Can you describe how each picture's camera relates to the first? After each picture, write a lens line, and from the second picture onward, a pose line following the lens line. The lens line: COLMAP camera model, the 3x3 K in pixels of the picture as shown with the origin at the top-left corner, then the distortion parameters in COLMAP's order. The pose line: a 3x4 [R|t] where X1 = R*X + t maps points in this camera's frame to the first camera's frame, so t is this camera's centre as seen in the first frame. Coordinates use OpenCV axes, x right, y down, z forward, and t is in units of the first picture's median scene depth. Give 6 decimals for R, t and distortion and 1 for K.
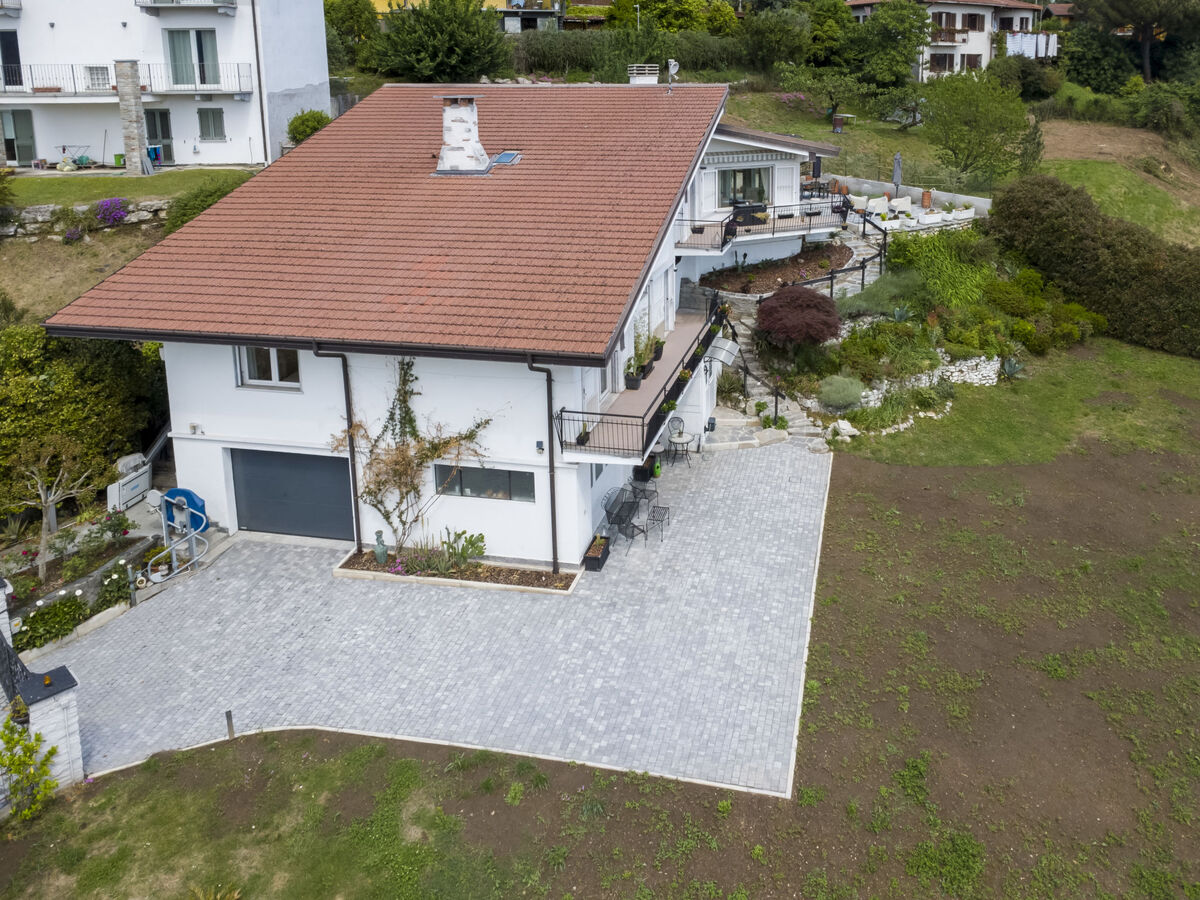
lens RADIAL K [[1332.1, 0, 594.5], [0, 1332.1, 450.4], [0, 0, 1]] dist [-0.002418, 0.015574]
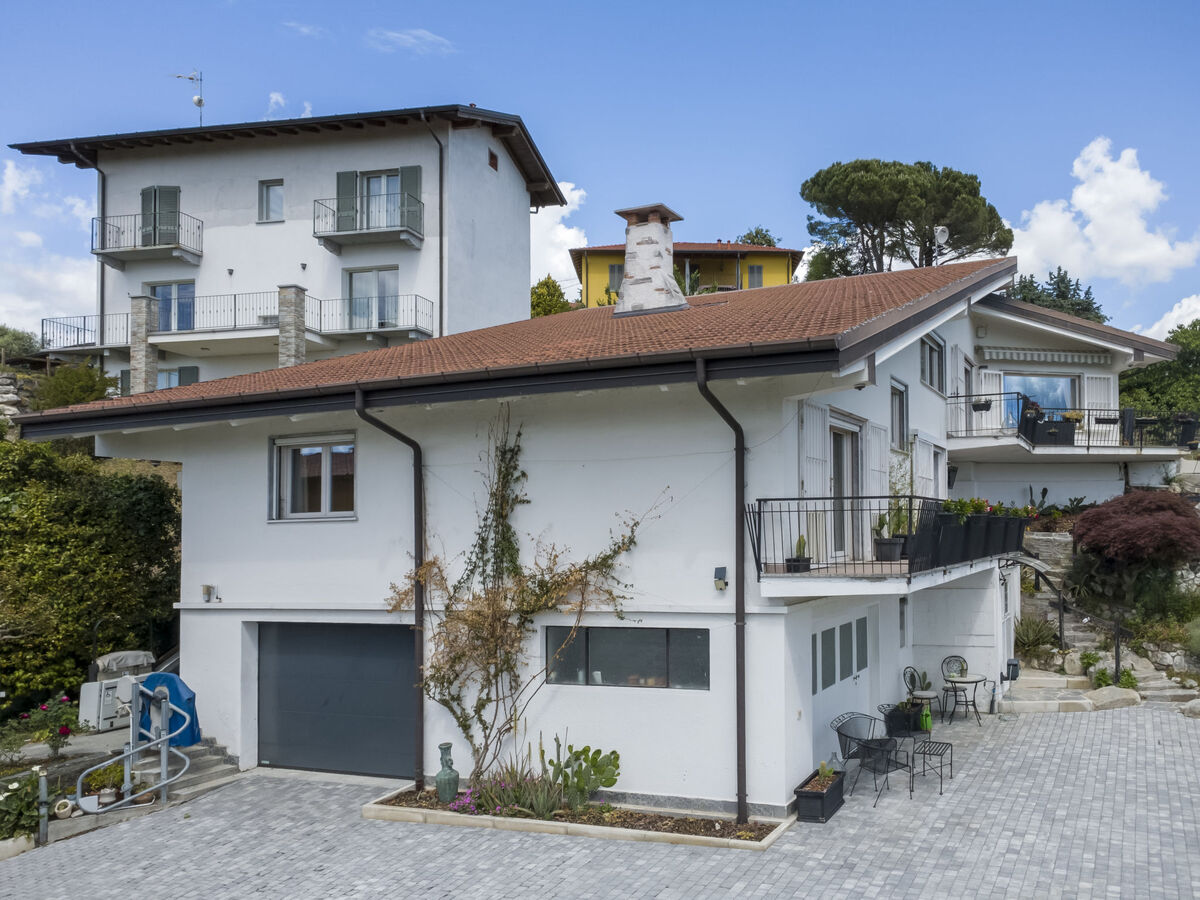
lens RADIAL K [[1332.1, 0, 594.5], [0, 1332.1, 450.4], [0, 0, 1]] dist [-0.002418, 0.015574]
pose [[0.982987, 0.017059, -0.182880, 0.008218], [-0.076710, 0.942814, -0.324372, 0.125428], [0.166889, 0.332882, 0.928083, 0.424433]]
